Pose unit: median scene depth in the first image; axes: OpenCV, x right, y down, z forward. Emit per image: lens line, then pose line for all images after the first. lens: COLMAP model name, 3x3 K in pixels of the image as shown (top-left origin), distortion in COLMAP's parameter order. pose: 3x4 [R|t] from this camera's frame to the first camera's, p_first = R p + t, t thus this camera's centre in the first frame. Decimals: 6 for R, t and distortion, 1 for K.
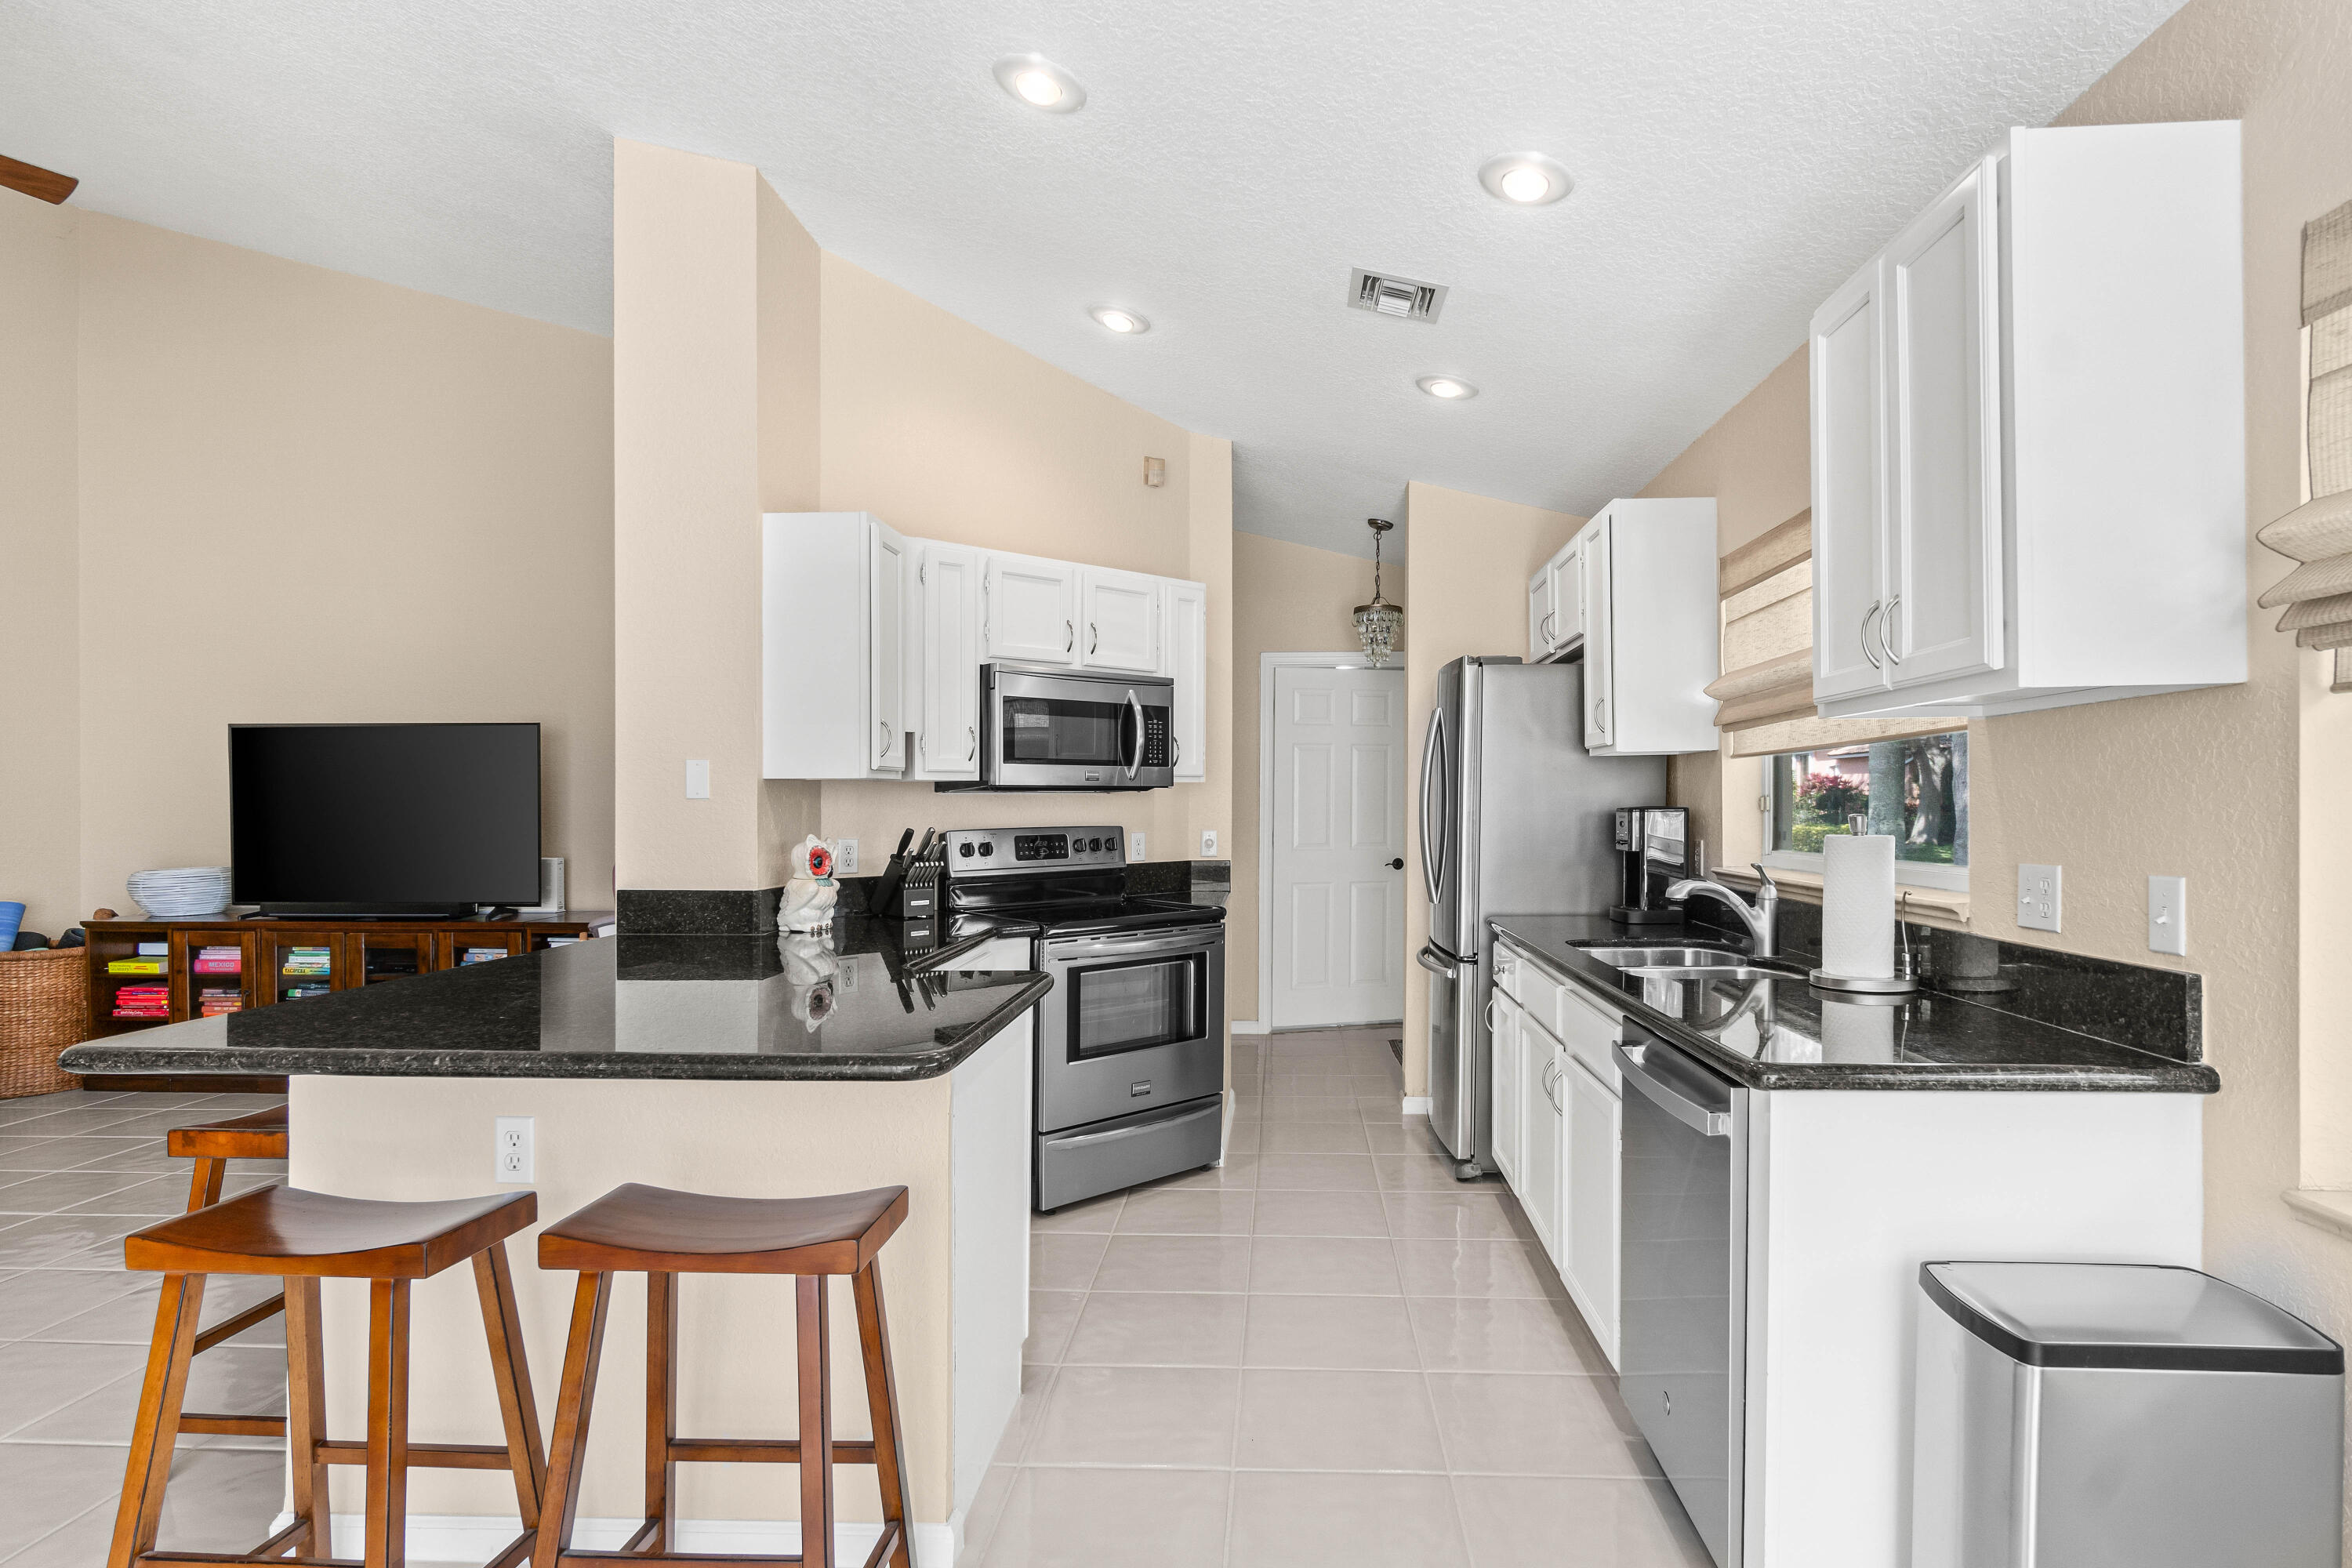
lens RADIAL K [[1191.7, 0, 1183.5], [0, 1191.7, 798.3], [0, 0, 1]] dist [-0.005269, -0.002473]
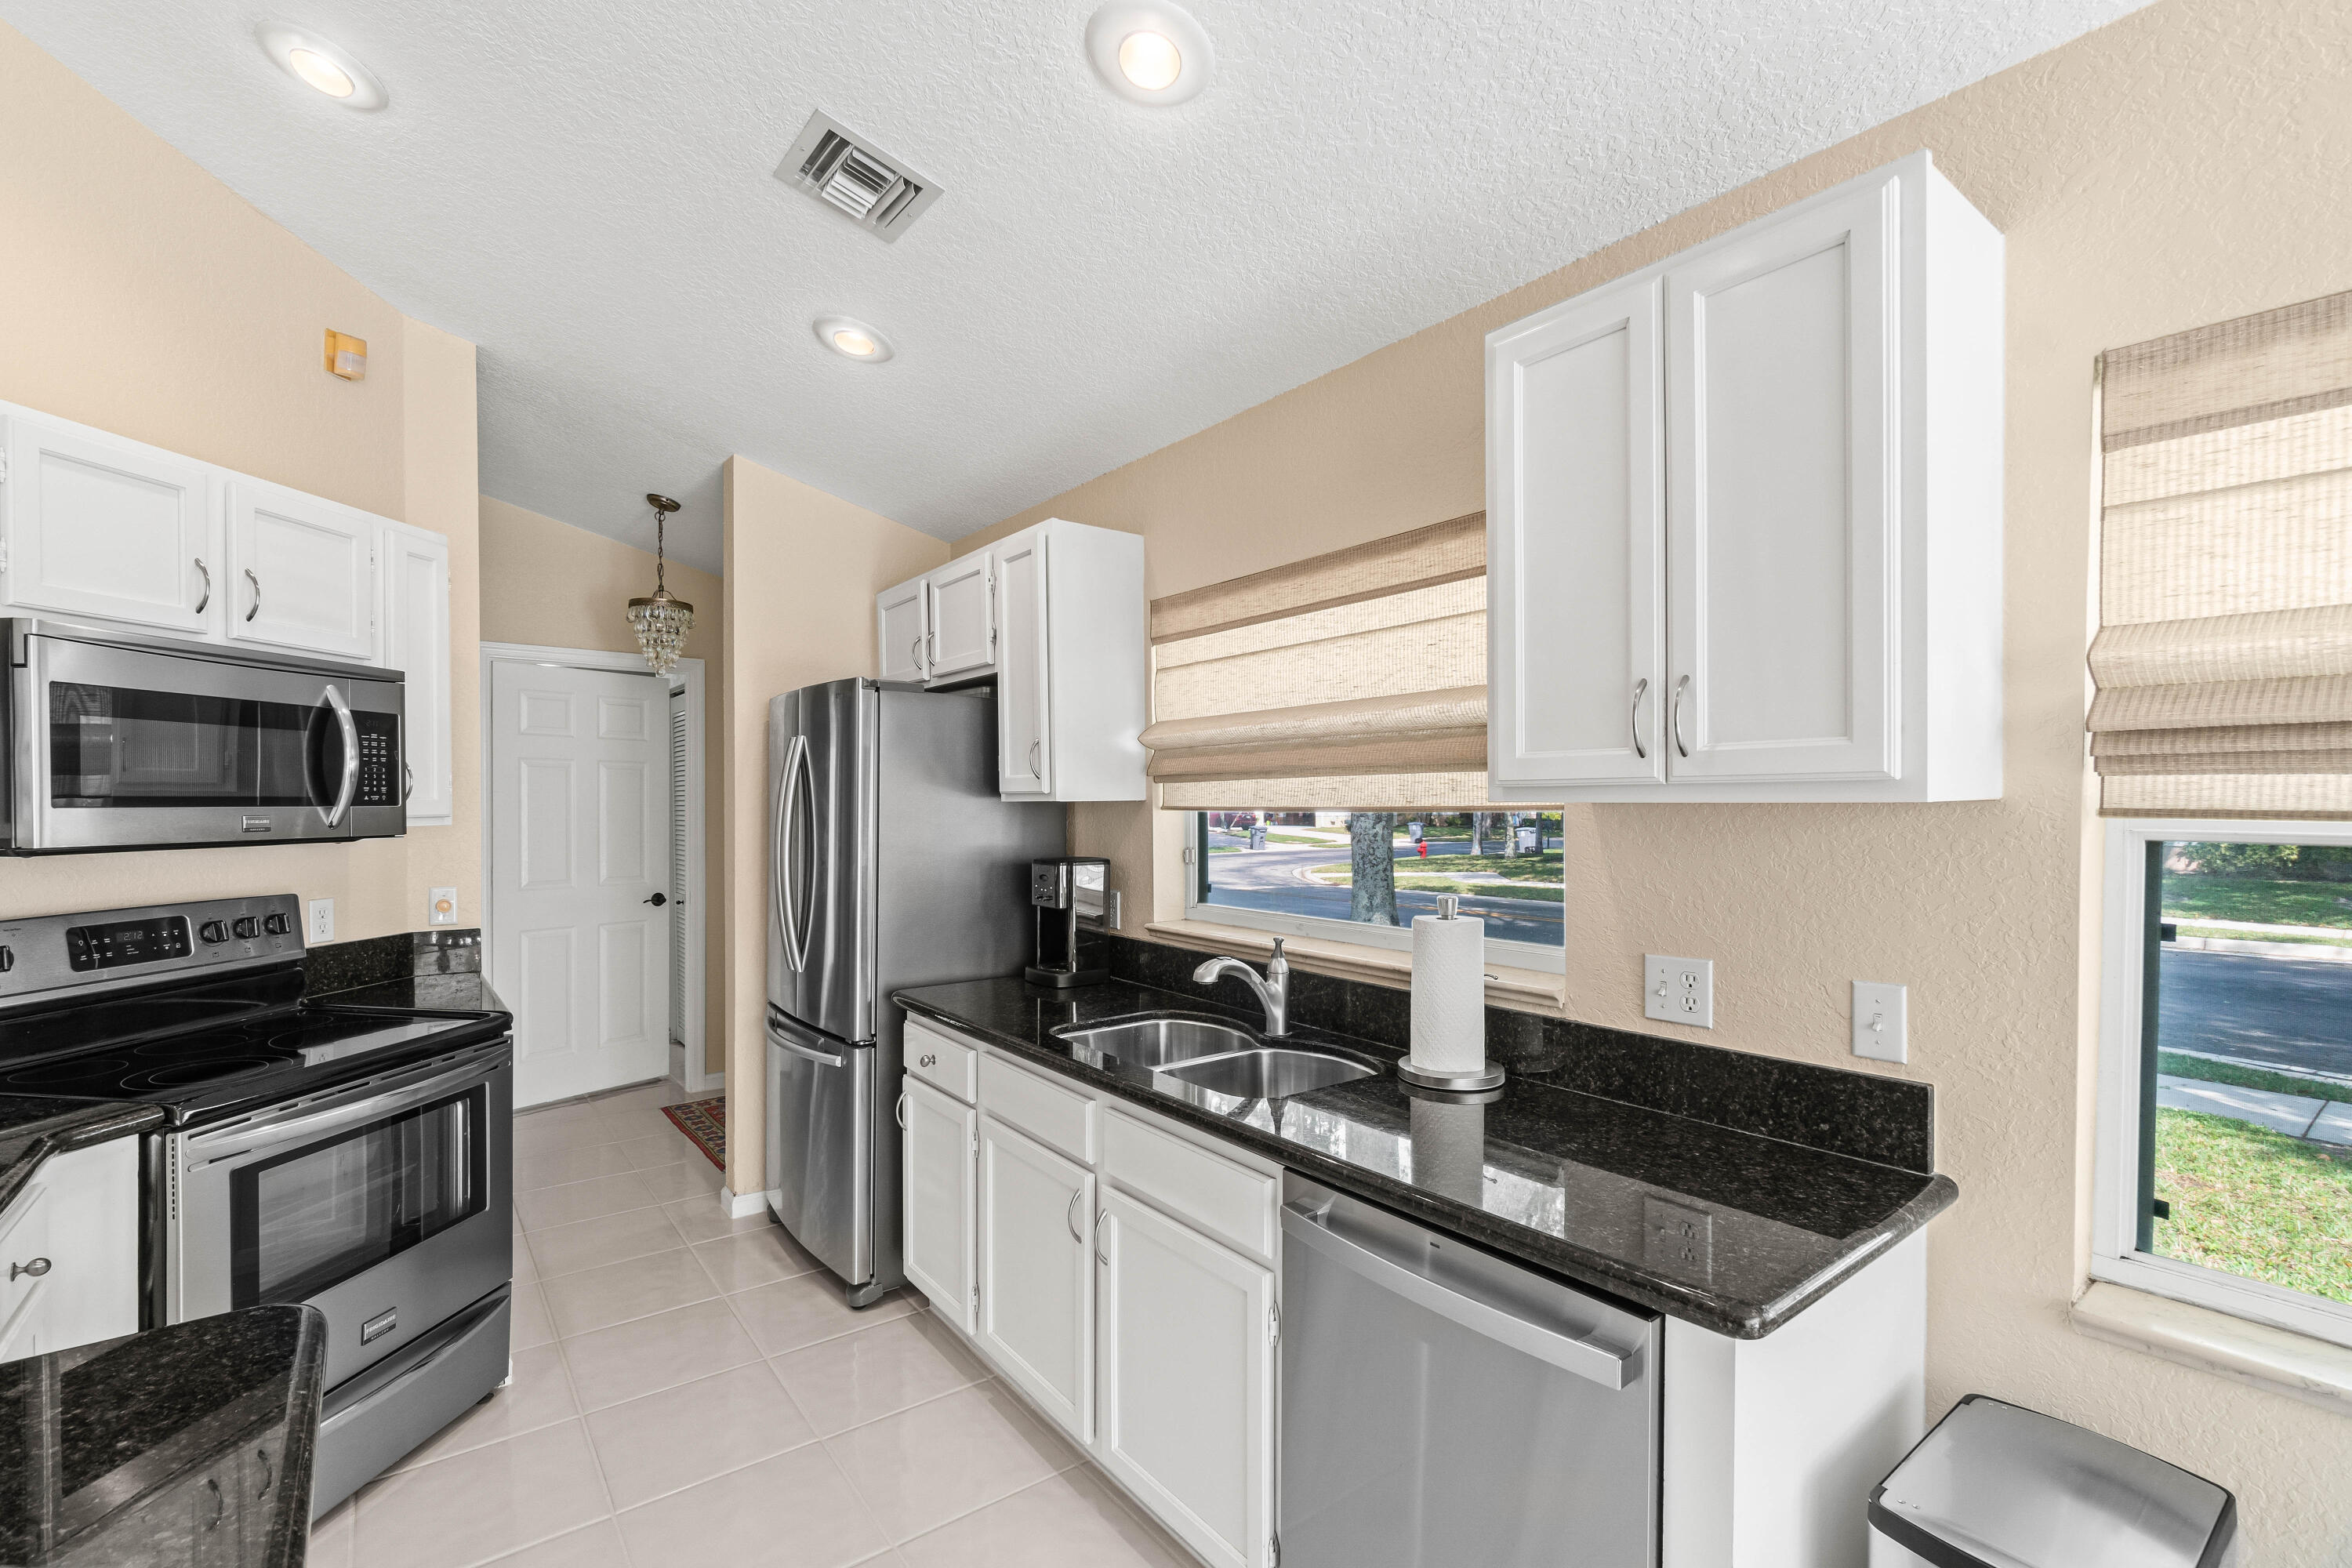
lens RADIAL K [[1022.9, 0, 1134.6], [0, 1022.9, 813.3], [0, 0, 1]] dist [-0.001007, -0.002412]
pose [[0.746876, -0.006680, 0.664929, -0.096849], [-0.006854, 0.999819, 0.017743, -0.040171], [-0.664928, -0.017809, 0.746695, 0.351206]]
